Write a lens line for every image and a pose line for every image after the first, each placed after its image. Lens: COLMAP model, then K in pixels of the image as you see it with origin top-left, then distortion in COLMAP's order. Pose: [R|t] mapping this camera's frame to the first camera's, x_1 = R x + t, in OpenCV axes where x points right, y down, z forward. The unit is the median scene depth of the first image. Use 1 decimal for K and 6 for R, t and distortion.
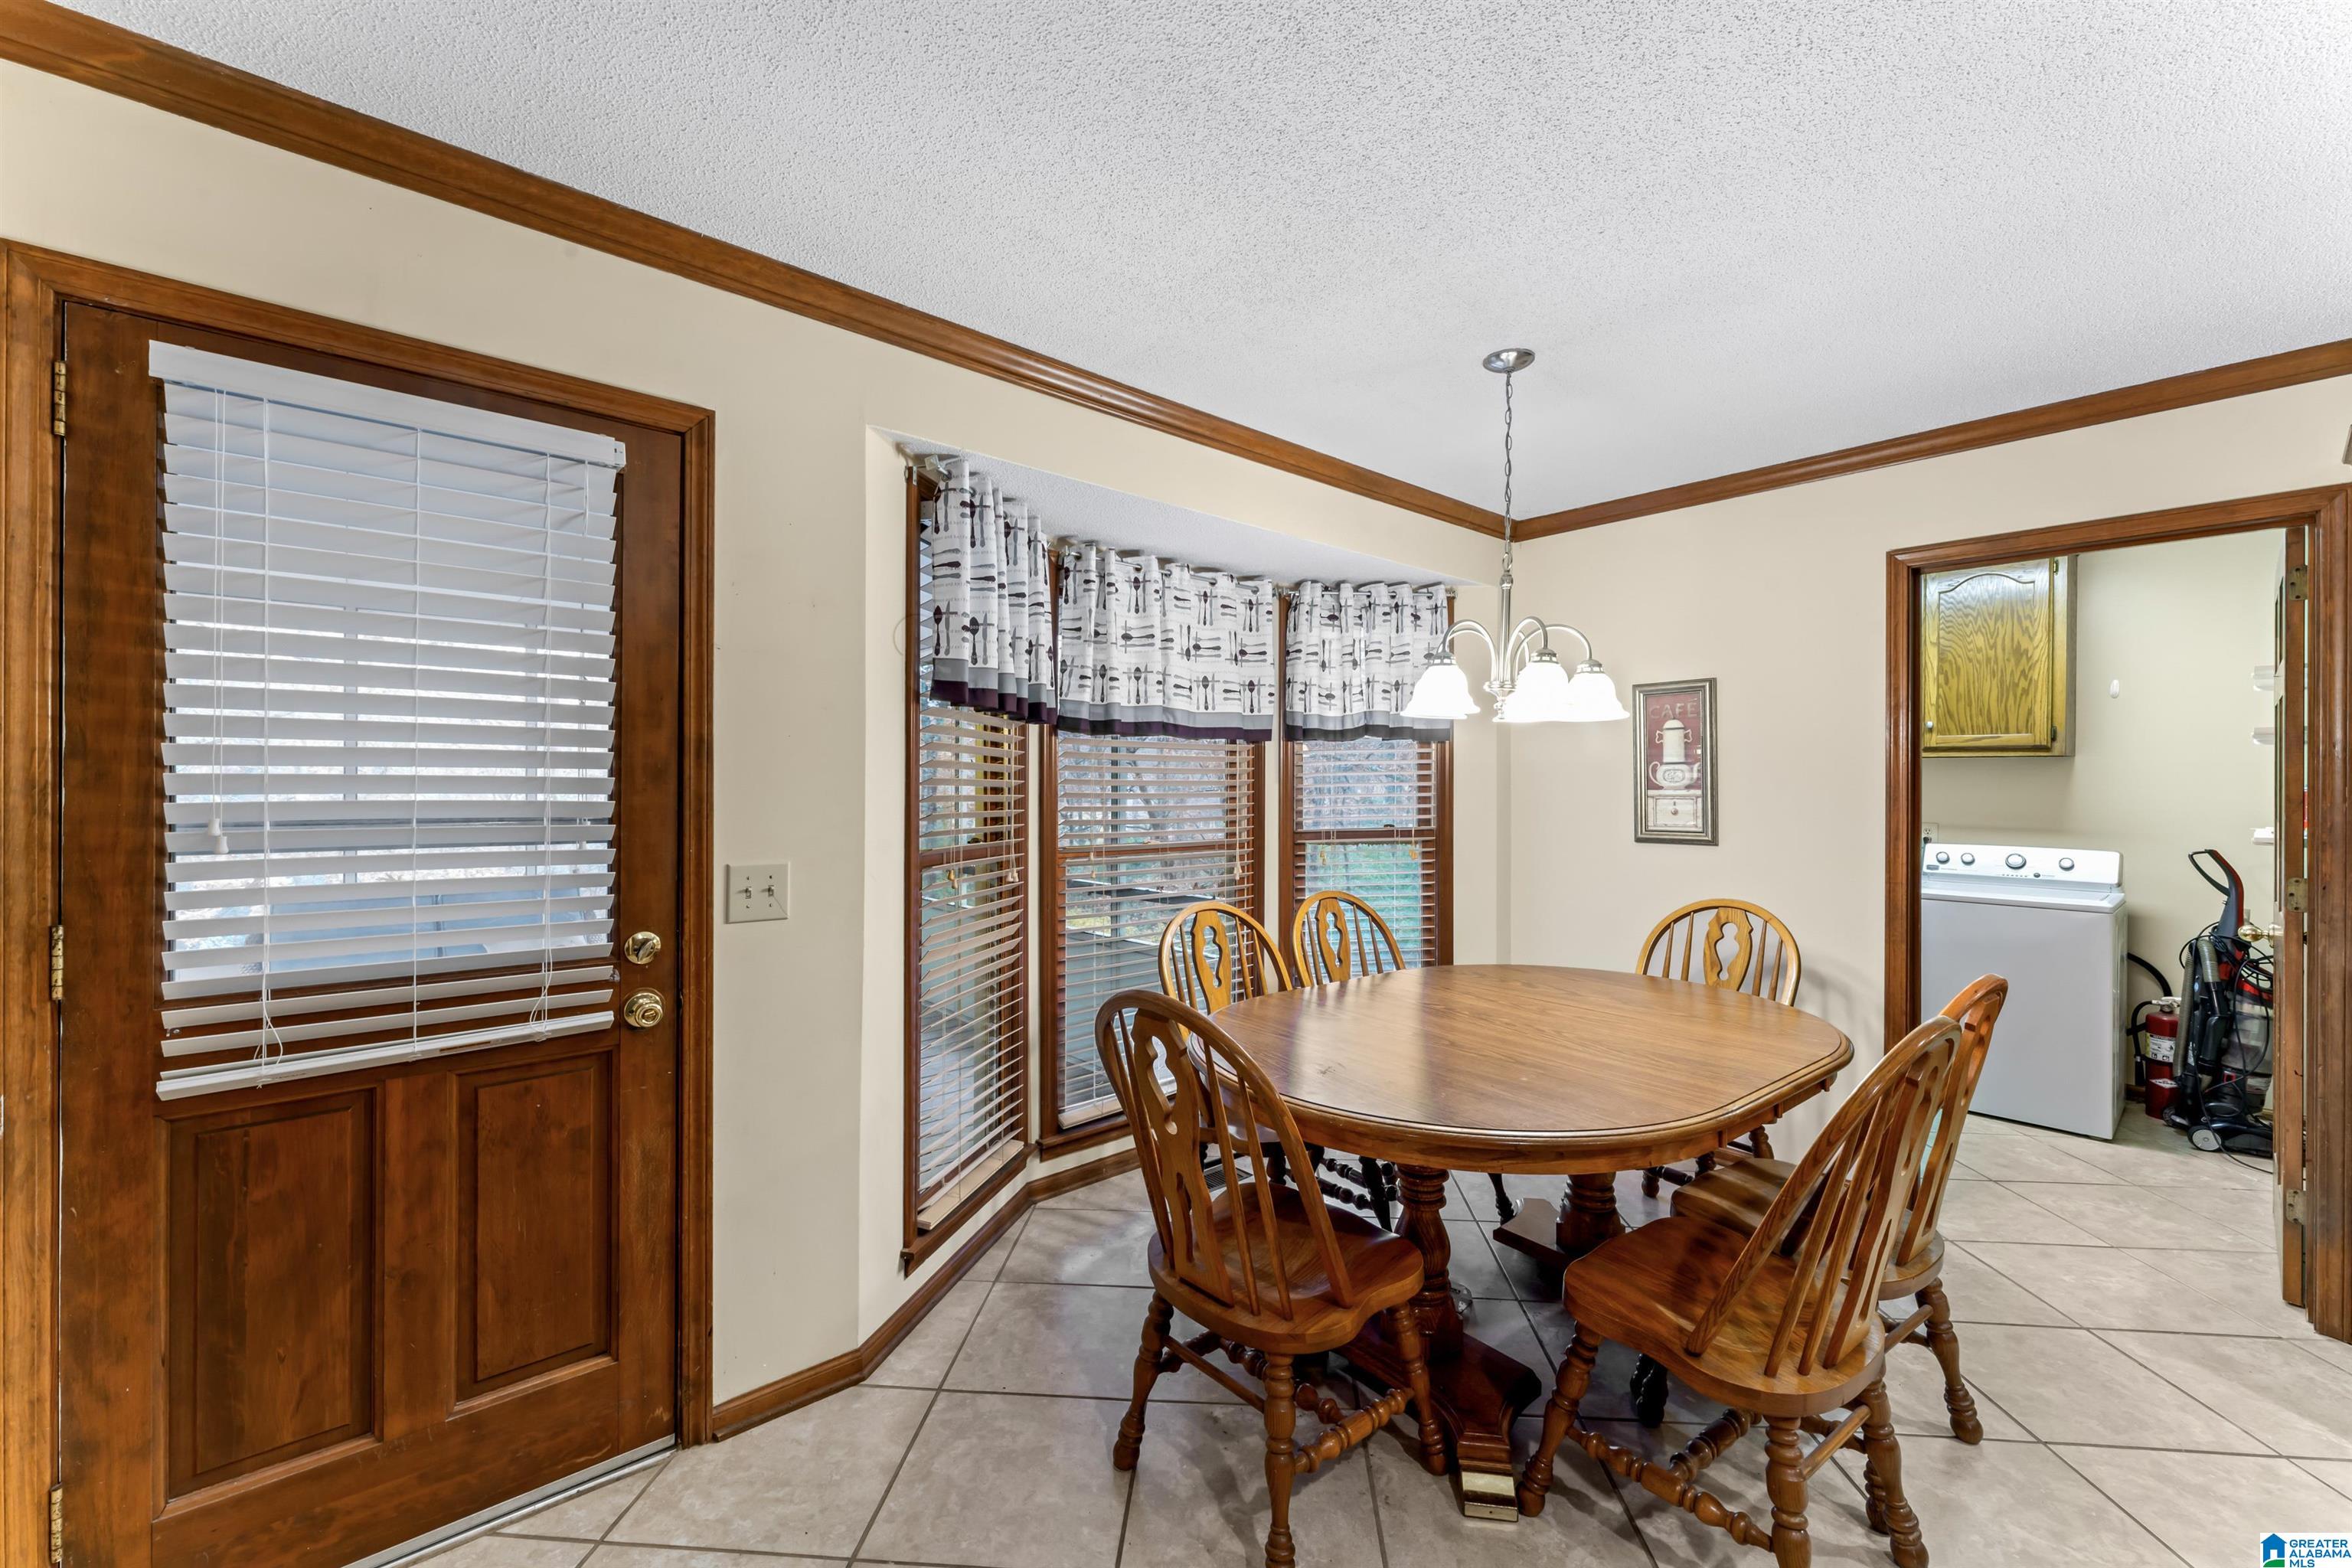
lens RADIAL K [[940.6, 0, 1171.1], [0, 940.6, 777.6], [0, 0, 1]] dist [0.001125, 0.000848]
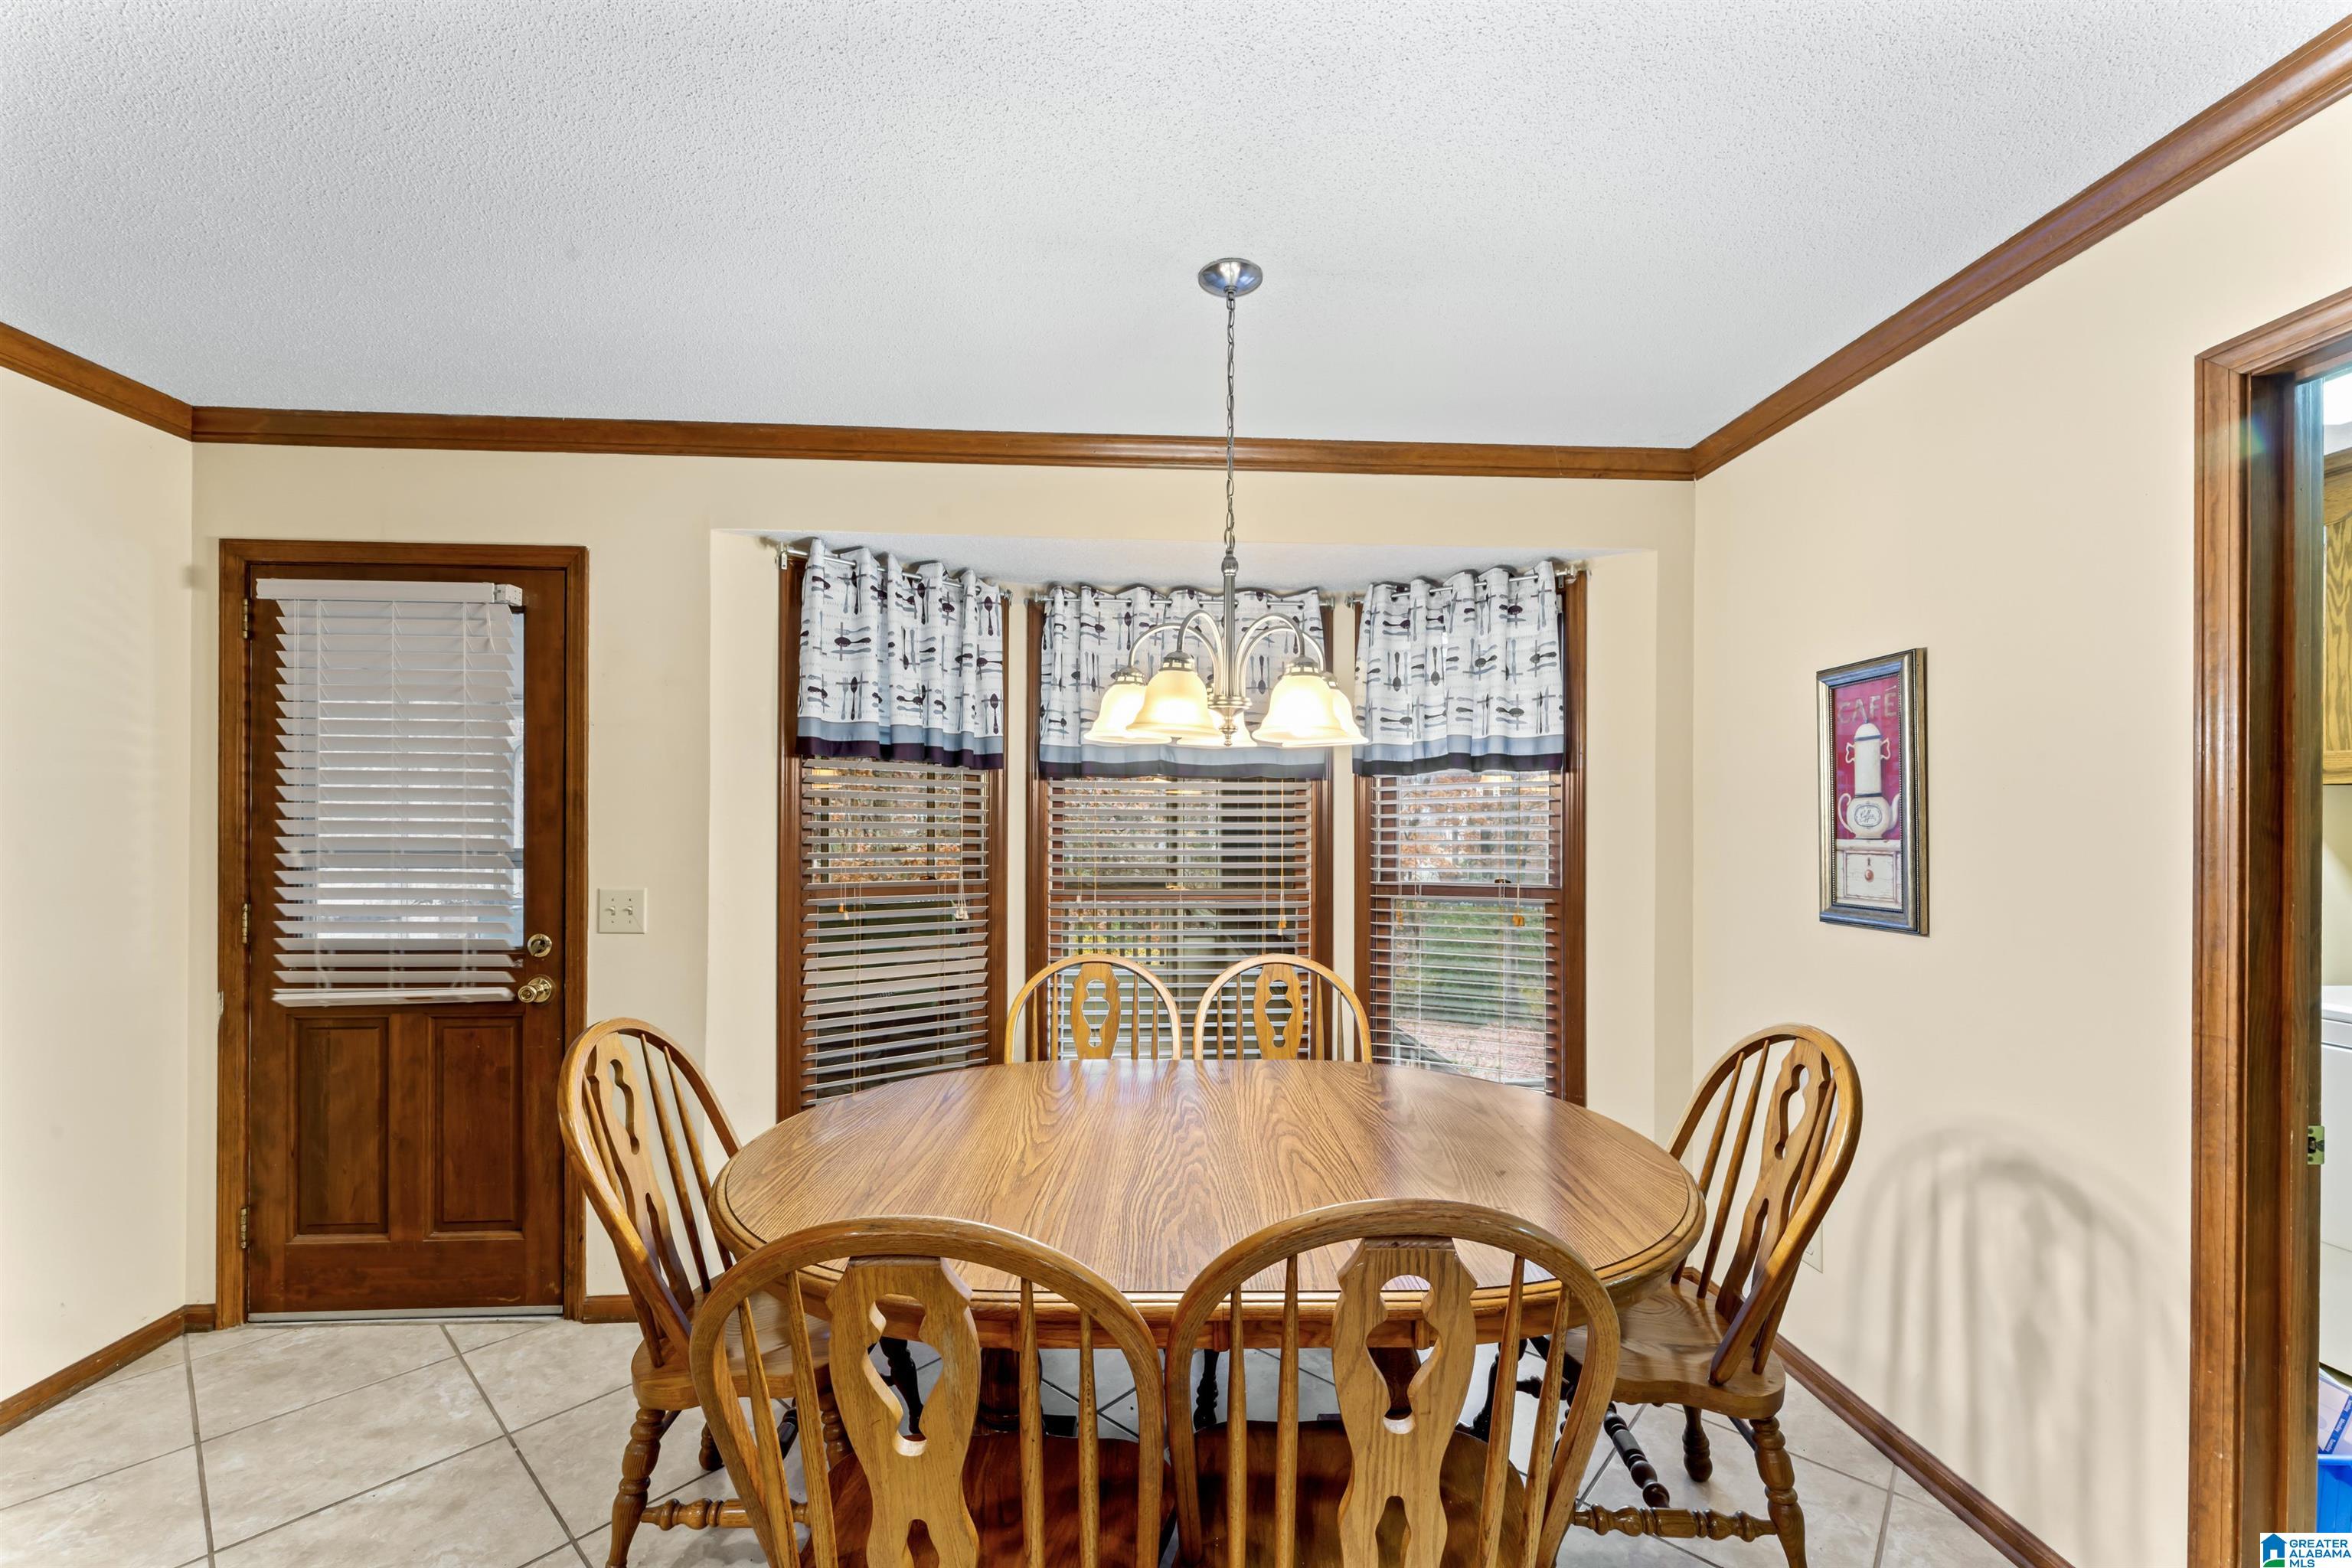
lens RADIAL K [[940.6, 0, 1178.7], [0, 940.6, 818.9], [0, 0, 1]] dist [0.001125, 0.000848]
pose [[0.797572, -0.003274, -0.603215, 0.798337], [0.002794, 0.999995, -0.001733, -0.000306], [0.603218, -0.000304, 0.797577, 0.361015]]
